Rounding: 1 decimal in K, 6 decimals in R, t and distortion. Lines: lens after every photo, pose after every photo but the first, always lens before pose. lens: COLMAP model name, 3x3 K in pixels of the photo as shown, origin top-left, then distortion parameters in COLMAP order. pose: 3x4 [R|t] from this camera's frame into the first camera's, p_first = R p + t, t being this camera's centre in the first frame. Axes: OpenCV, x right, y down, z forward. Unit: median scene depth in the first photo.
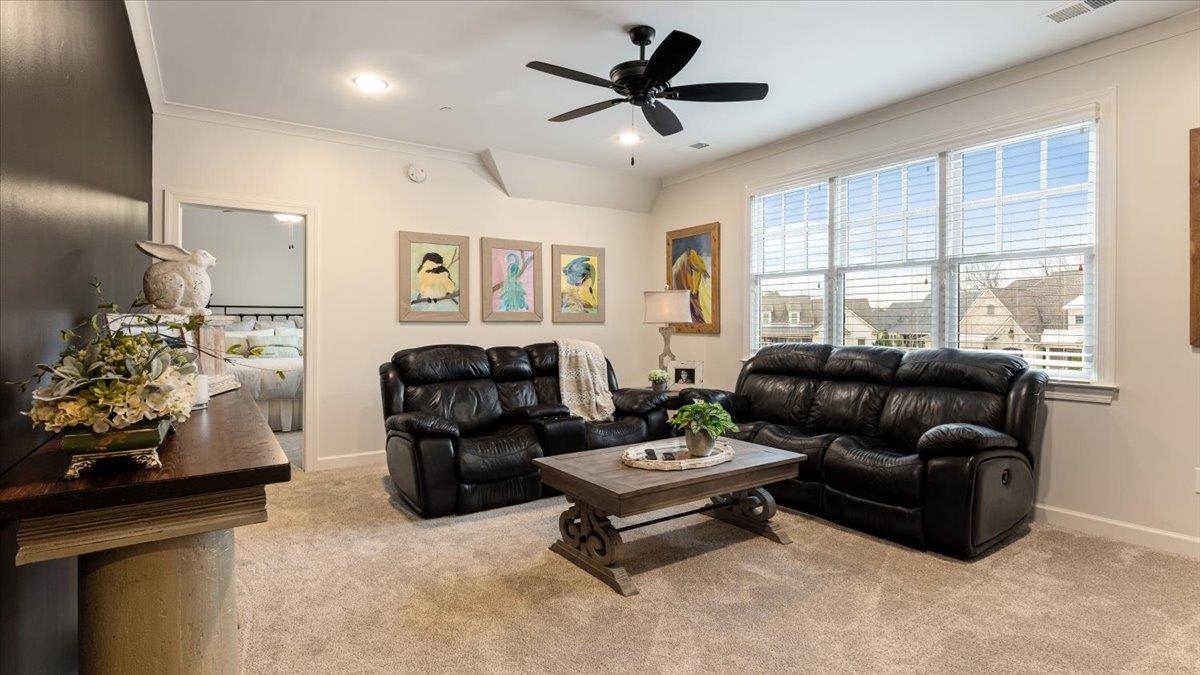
lens RADIAL K [[579.8, 0, 596.6], [0, 579.8, 328.7], [0, 0, 1]] dist [0.001674, 0.000172]
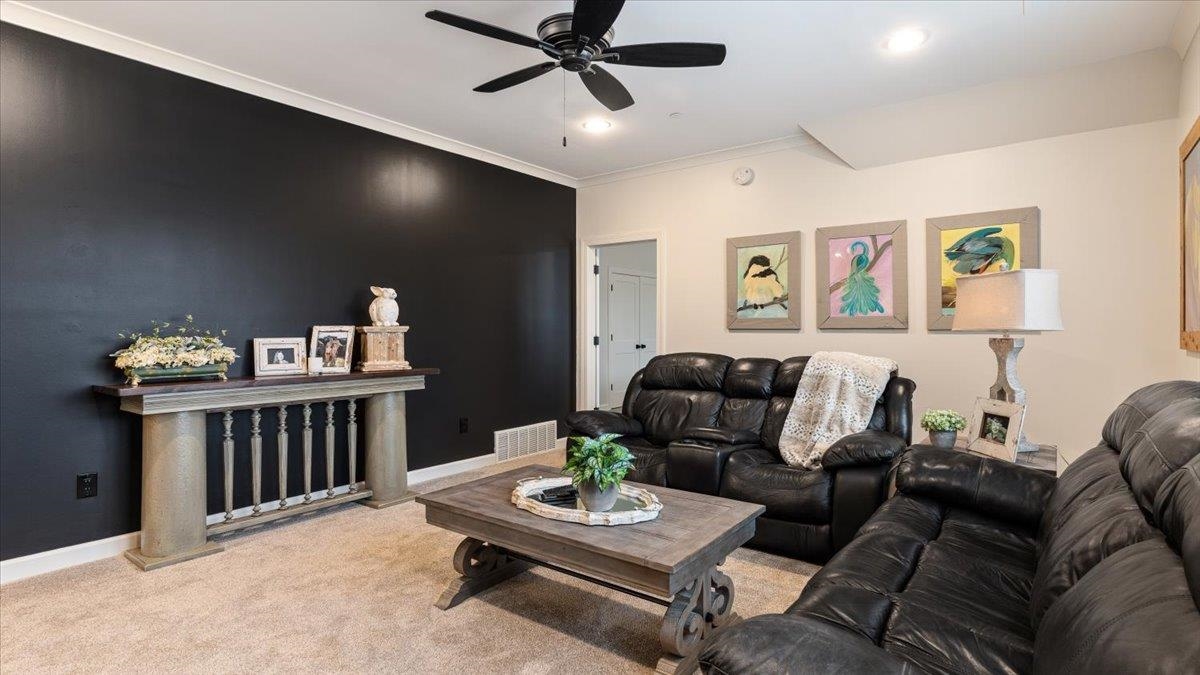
lens RADIAL K [[579.8, 0, 596.2], [0, 579.8, 335.2], [0, 0, 1]] dist [0.001674, 0.000172]
pose [[0.330954, 0.008510, -0.943608, 0.507396], [-0.011746, 0.999919, 0.004898, -0.003637], [0.943574, 0.009462, 0.331027, 0.436567]]
